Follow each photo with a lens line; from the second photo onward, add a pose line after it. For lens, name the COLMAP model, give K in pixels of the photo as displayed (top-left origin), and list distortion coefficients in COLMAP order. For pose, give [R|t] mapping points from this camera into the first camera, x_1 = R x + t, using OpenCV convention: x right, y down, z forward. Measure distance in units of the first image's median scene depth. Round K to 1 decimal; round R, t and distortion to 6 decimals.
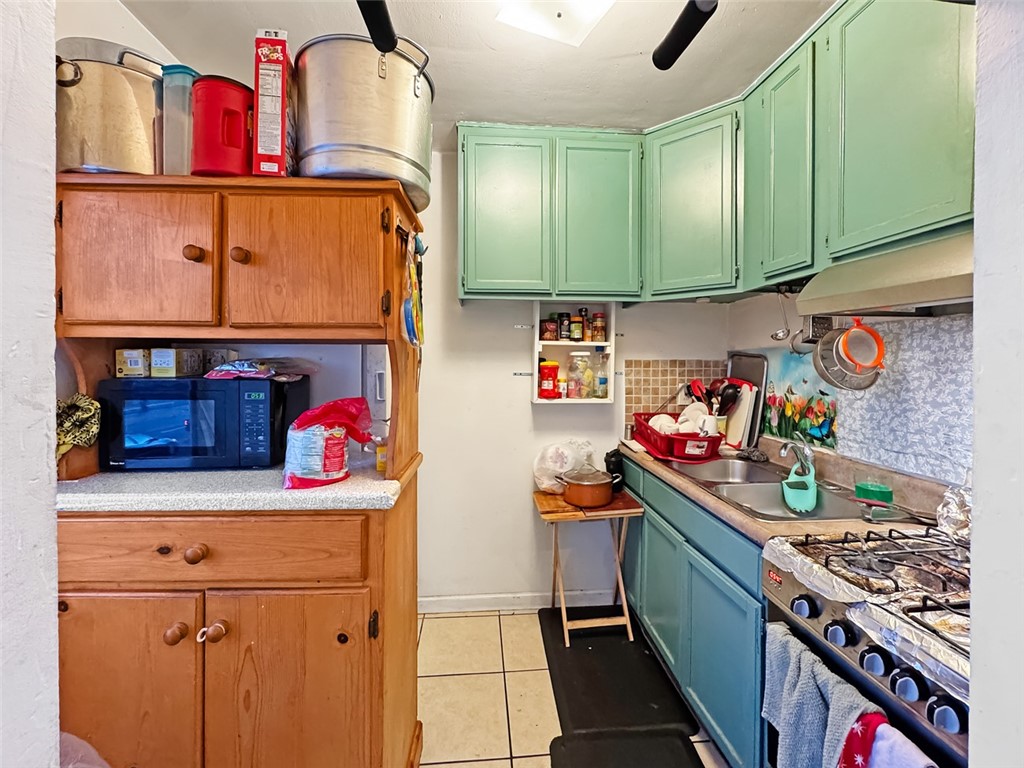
lens RADIAL K [[416.7, 0, 489.9], [0, 416.7, 361.6], [0, 0, 1]] dist [-0.003553, -0.000208]
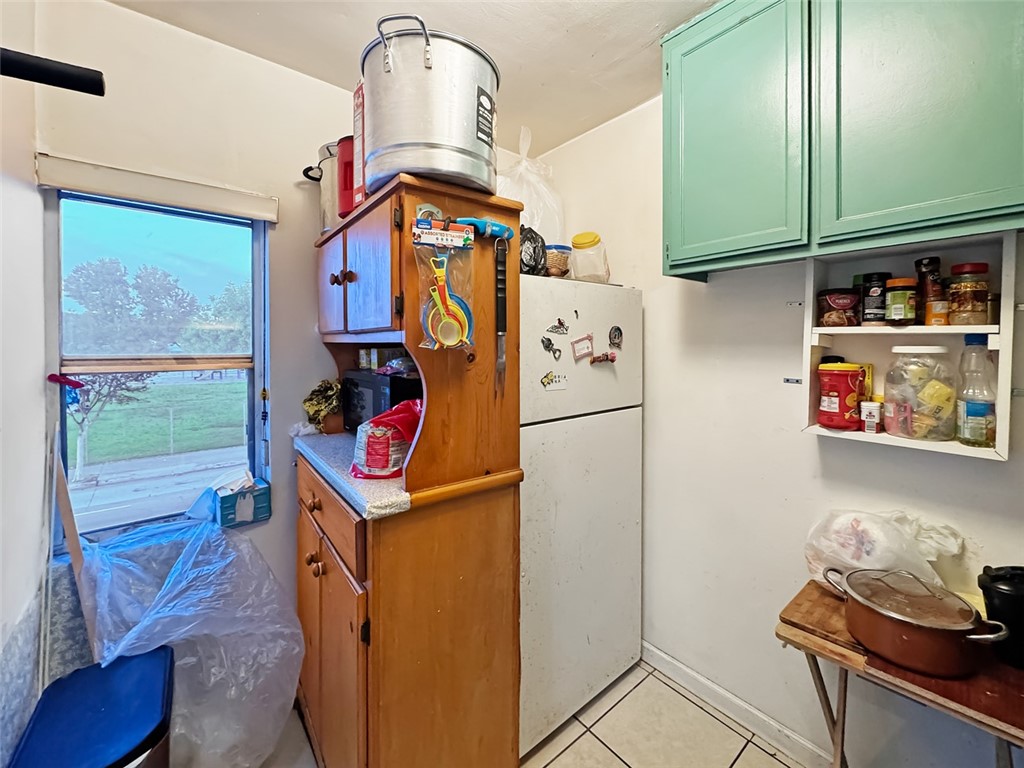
lens RADIAL K [[416.7, 0, 518.5], [0, 416.7, 346.9], [0, 0, 1]] dist [-0.003553, -0.000208]
pose [[0.596680, 0.005092, -0.802463, 0.336855], [0.000636, 0.999977, 0.006818, -0.026242], [0.802479, -0.004578, 0.596662, 0.314401]]
